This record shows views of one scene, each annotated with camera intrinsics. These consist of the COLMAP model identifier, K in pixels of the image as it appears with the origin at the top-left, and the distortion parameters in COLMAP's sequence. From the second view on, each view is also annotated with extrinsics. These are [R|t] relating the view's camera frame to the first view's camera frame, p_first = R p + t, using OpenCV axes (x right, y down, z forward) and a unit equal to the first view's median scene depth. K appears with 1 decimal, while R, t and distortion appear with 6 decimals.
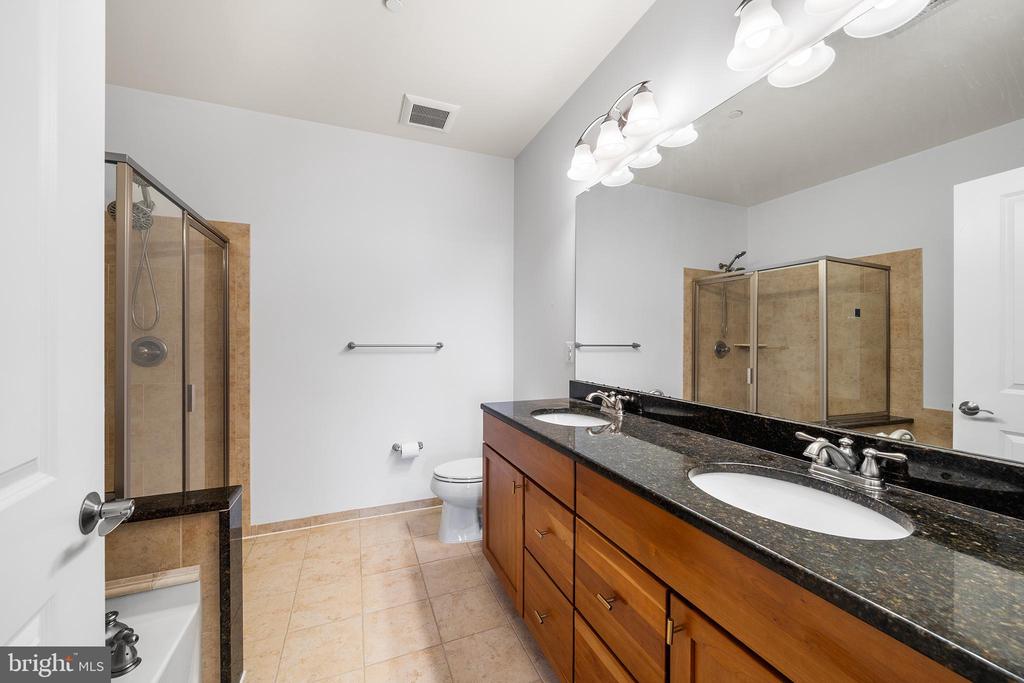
lens RADIAL K [[407.0, 0, 512.9], [0, 407.0, 340.1], [0, 0, 1]] dist [-0.001212, 0.000067]
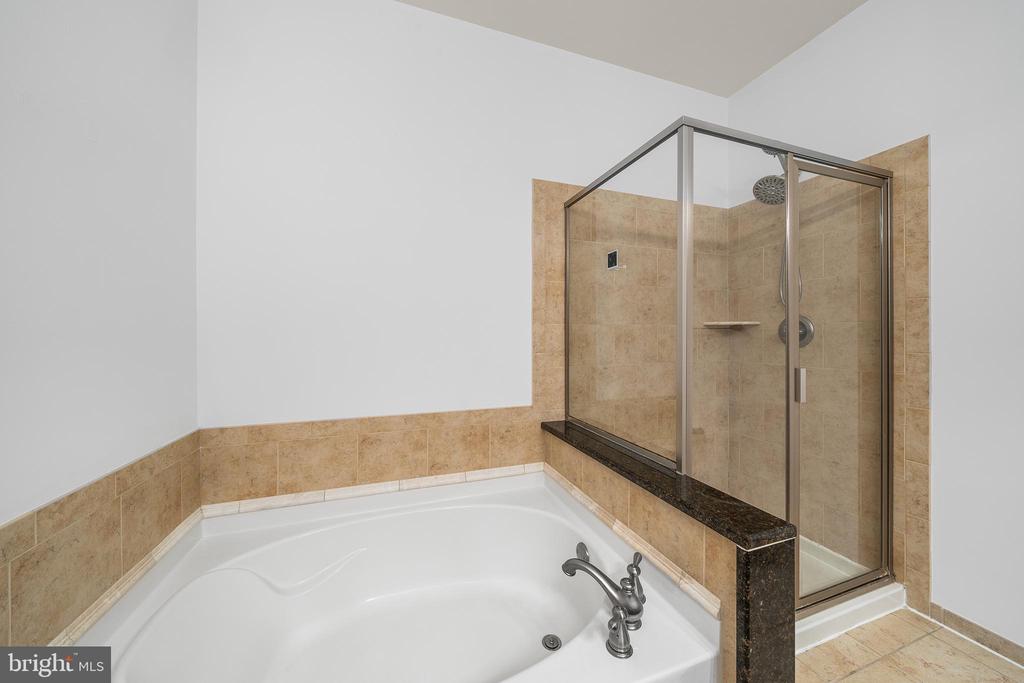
lens RADIAL K [[355.2, 0, 510.2], [0, 355.2, 334.4], [0, 0, 1]] dist [-0.002989, -0.000061]
pose [[-0.051118, -0.003565, -0.998686, -0.052157], [0.000668, 0.999993, -0.003604, 0.035002], [0.998692, -0.000852, -0.051115, 0.367749]]
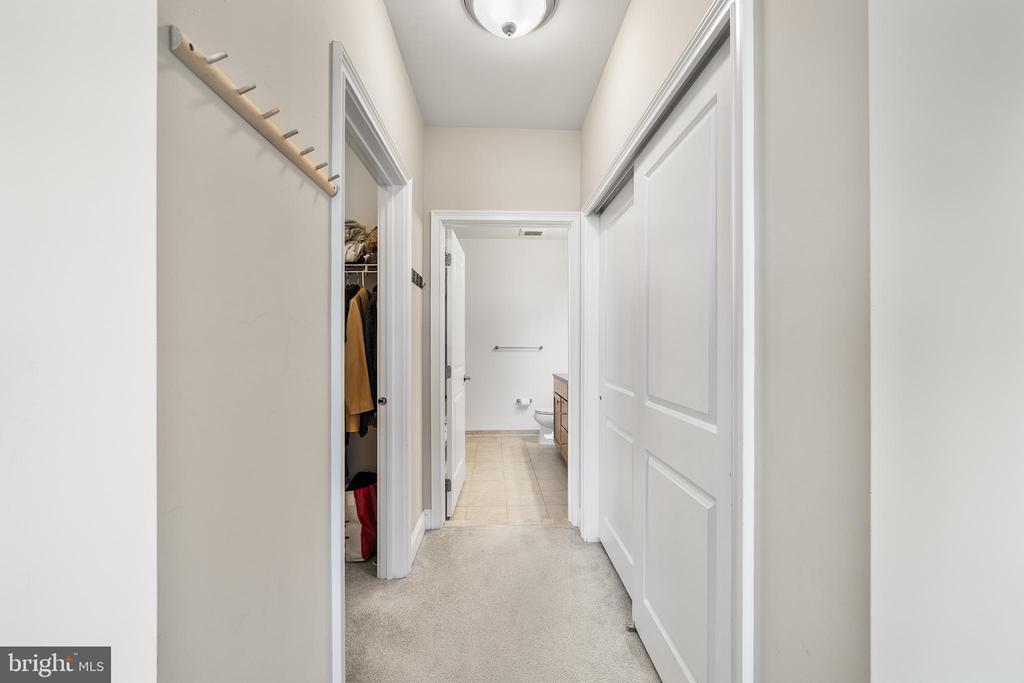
lens RADIAL K [[413.1, 0, 510.8], [0, 413.1, 342.8], [0, 0, 1]] dist [-0.000001, 0.000000]
pose [[0.946113, -0.005400, -0.323792, 0.350480], [0.004988, 0.999985, -0.002099, -0.005433], [0.323799, 0.000371, 0.946126, -0.962773]]
